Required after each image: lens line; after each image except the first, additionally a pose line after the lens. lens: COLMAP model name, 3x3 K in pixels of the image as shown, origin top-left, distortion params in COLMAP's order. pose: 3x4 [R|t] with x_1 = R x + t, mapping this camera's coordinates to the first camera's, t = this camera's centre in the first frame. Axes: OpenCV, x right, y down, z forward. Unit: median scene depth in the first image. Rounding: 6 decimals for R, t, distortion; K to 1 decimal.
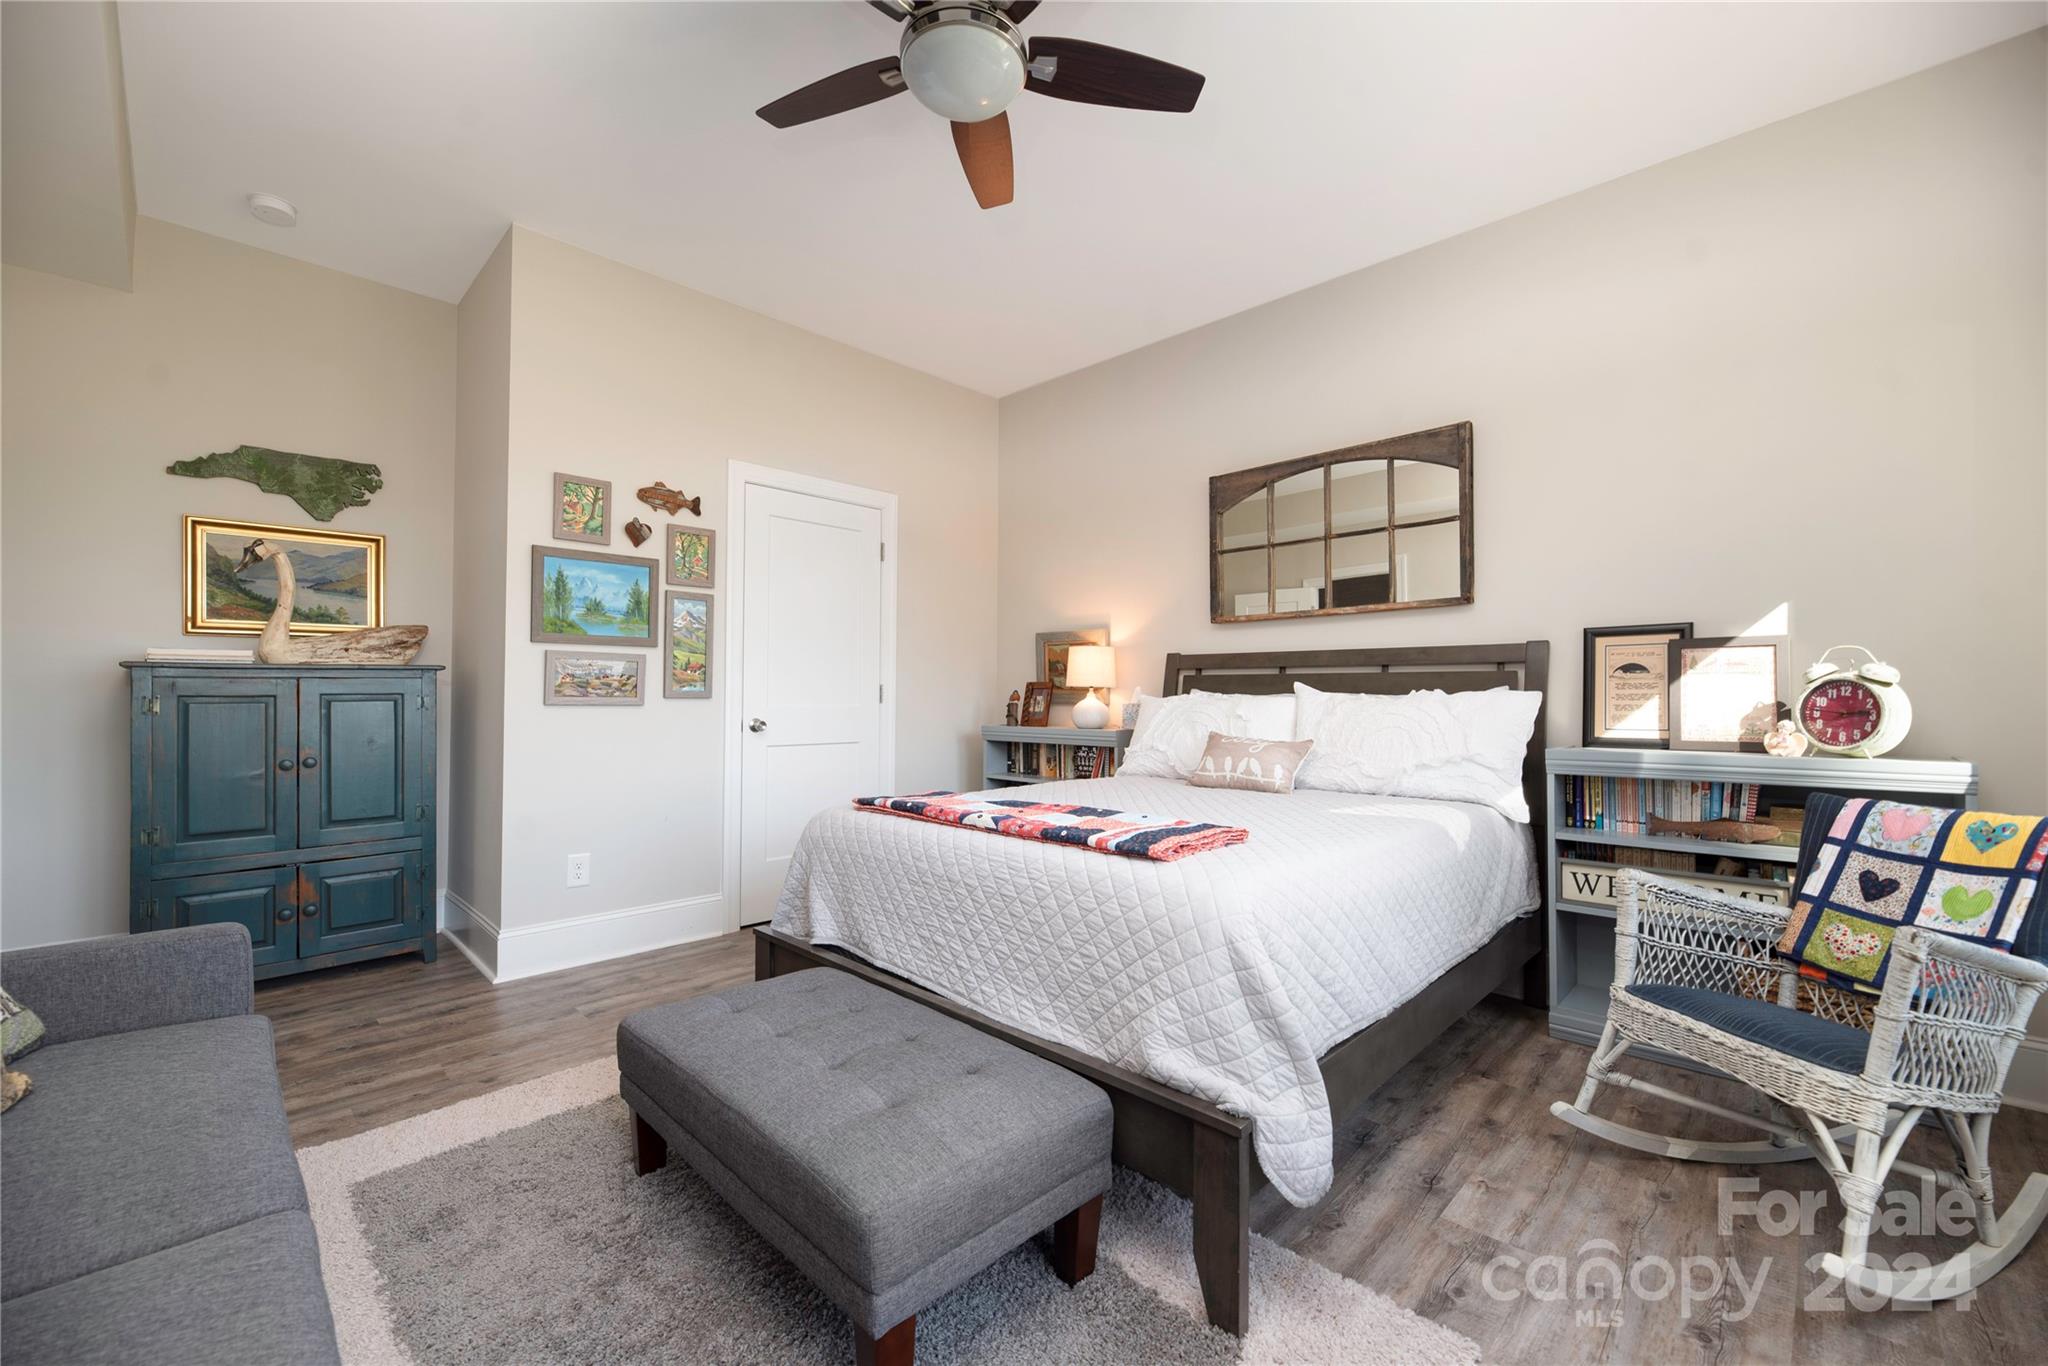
lens RADIAL K [[815.3, 0, 1031.5], [0, 815.3, 688.4], [0, 0, 1]] dist [-0.000339, 0.000096]
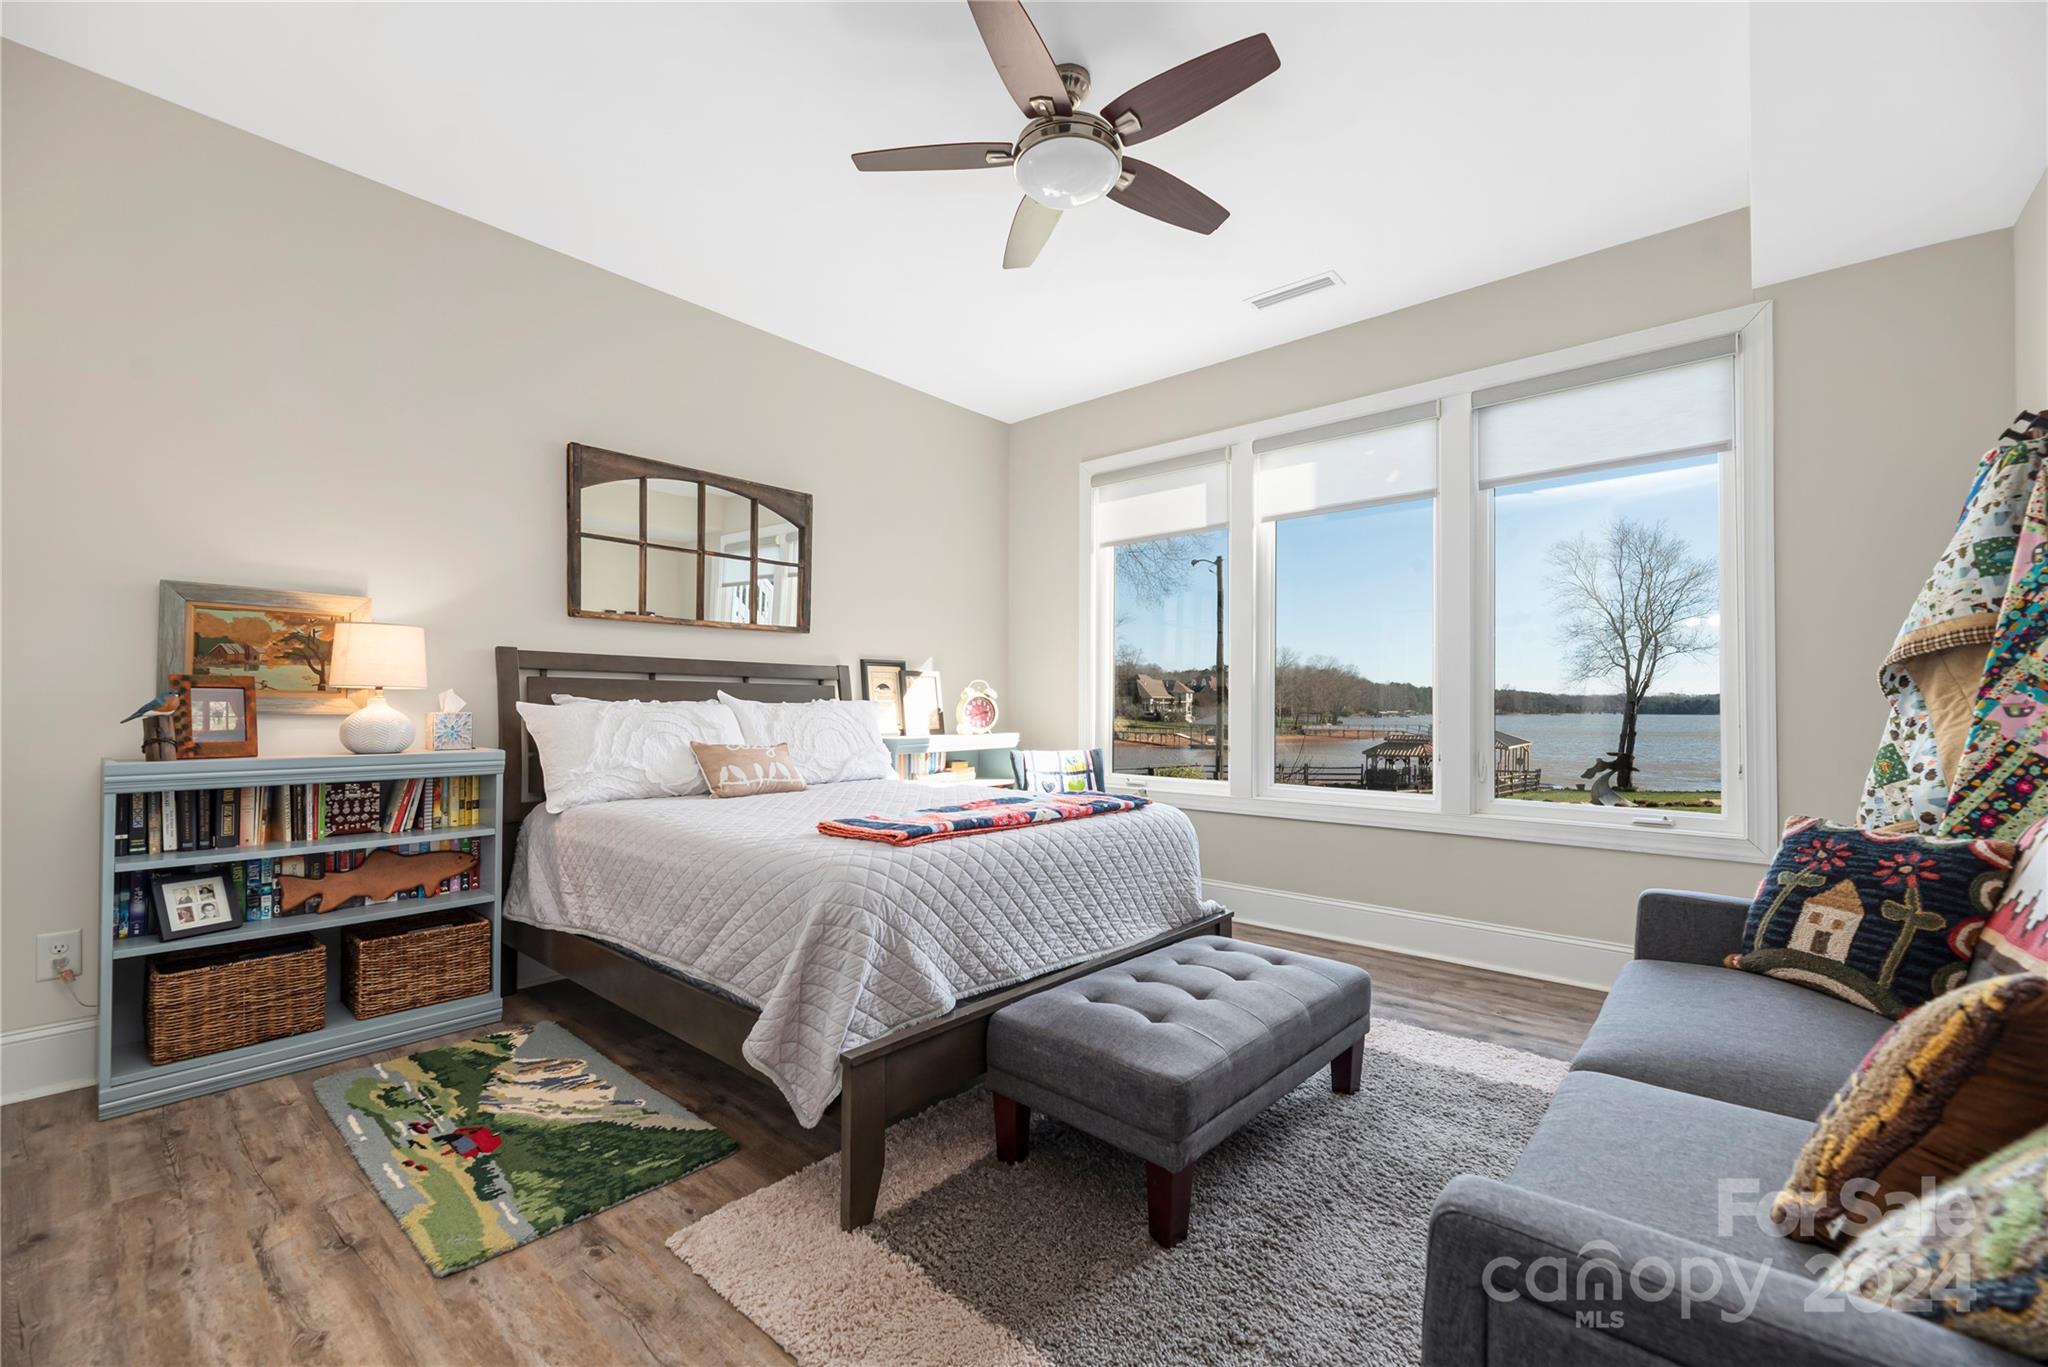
lens RADIAL K [[836.4, 0, 1022.0], [0, 836.4, 688.3], [0, 0, 1]] dist [-0.003899, -0.000137]
pose [[-0.043577, 0.016338, 0.998916, -0.803317], [-0.015777, 0.999730, -0.017039, 0.002012], [-0.998925, -0.016503, -0.043307, 0.698237]]
